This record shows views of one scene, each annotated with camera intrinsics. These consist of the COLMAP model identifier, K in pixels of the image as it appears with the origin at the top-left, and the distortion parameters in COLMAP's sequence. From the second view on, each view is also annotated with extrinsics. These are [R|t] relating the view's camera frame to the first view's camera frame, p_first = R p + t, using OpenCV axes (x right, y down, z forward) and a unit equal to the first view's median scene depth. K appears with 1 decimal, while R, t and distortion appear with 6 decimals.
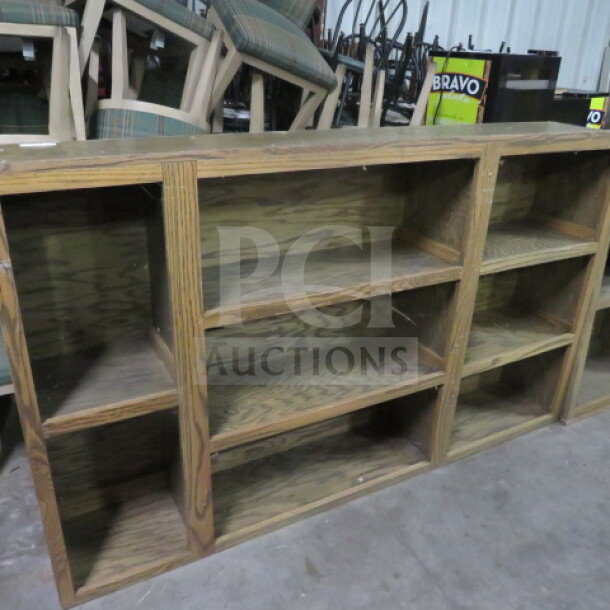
lens RADIAL K [[576.3, 0, 306.4], [0, 576.3, 307.1], [0, 0, 1]] dist [-0.022634, 0.000000]
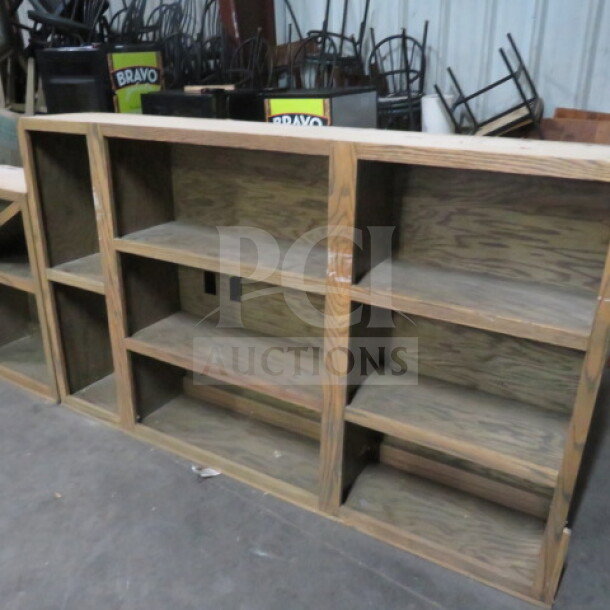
lens RADIAL K [[576.3, 0, 295.7], [0, 576.3, 308.3], [0, 0, 1]] dist [-0.022634, 0.000000]
pose [[0.491038, 0.336512, -0.803518, 2.437586], [-0.338324, 0.923641, 0.180066, -0.487728], [0.802757, 0.183430, 0.567393, 1.216738]]
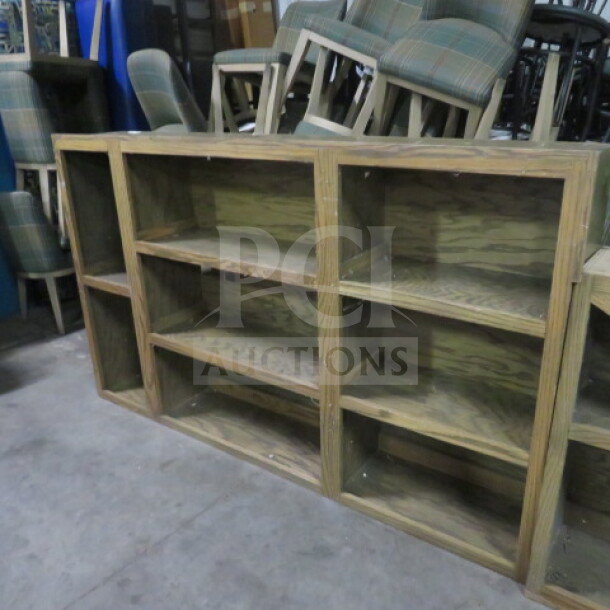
lens RADIAL K [[576.3, 0, 306.3], [0, 576.3, 306.0], [0, 0, 1]] dist [-0.022634, 0.000000]
pose [[0.432350, 0.276198, -0.858363, 1.028675], [-0.335357, 0.932901, 0.131266, -0.134490], [0.837024, 0.231105, 0.495965, 0.478564]]
